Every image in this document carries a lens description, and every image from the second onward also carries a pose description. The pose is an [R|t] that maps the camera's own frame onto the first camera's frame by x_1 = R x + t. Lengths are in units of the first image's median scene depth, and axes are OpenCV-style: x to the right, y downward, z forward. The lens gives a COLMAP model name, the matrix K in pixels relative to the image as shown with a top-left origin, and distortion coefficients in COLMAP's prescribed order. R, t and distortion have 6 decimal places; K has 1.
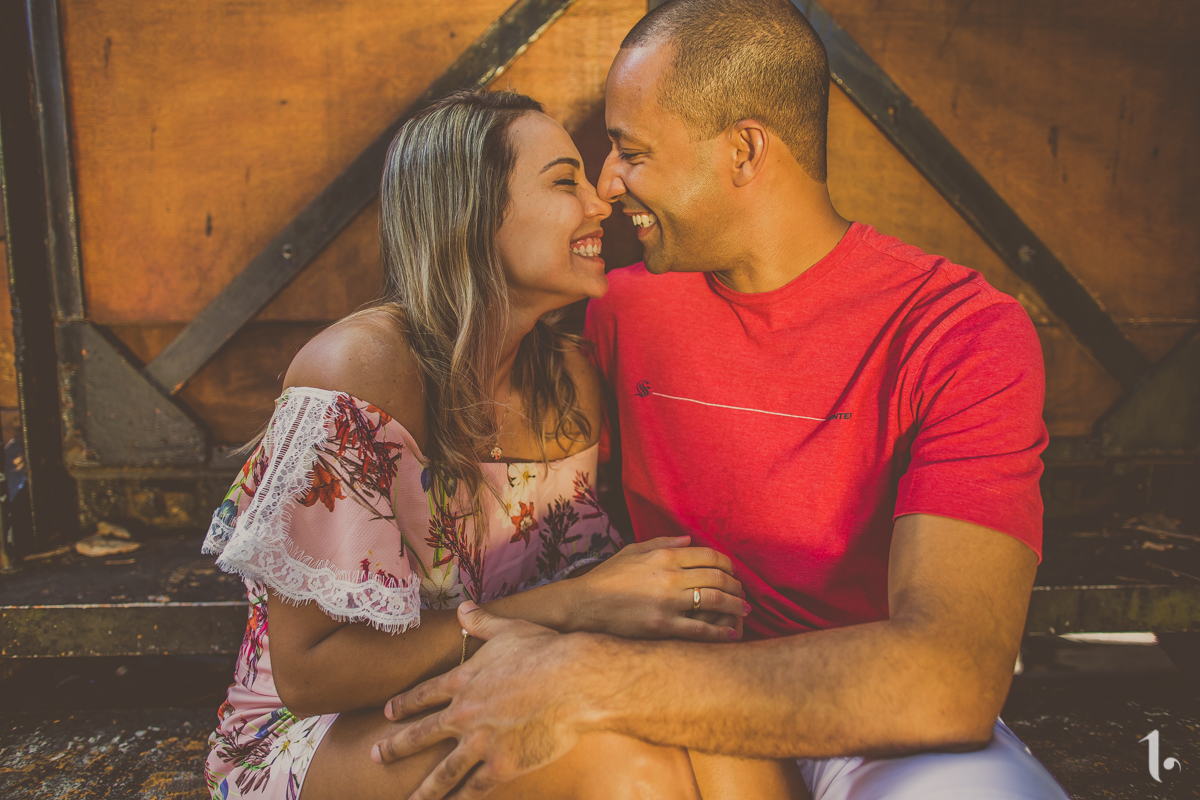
lens RADIAL K [[837.0, 0, 596.4], [0, 837.0, 388.2], [0, 0, 1]] dist [-0.051073, 0.040344]
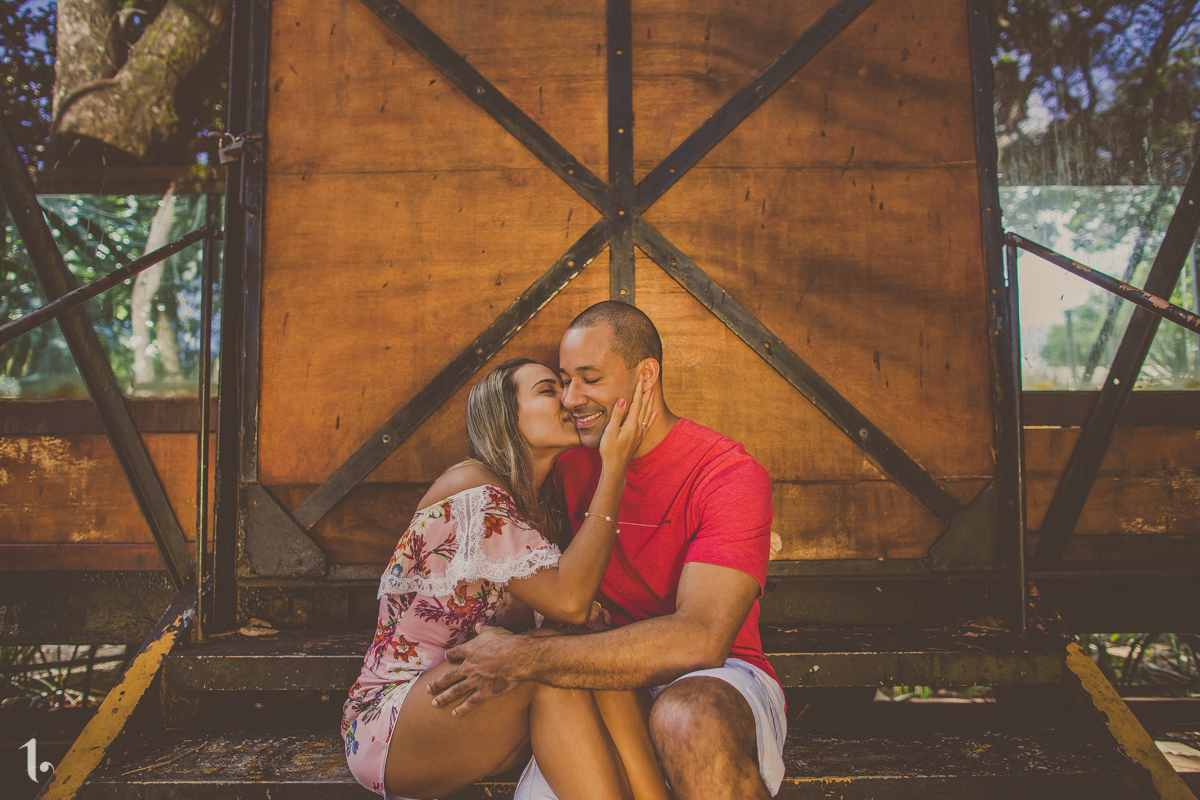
lens RADIAL K [[837.0, 0, 596.4], [0, 837.0, 388.2], [0, 0, 1]] dist [-0.051073, 0.040344]
pose [[0.998436, -0.015602, -0.053683, 0.118406], [0.003578, 0.976135, -0.217136, 0.089541], [0.055790, 0.216604, 0.974664, -0.555359]]
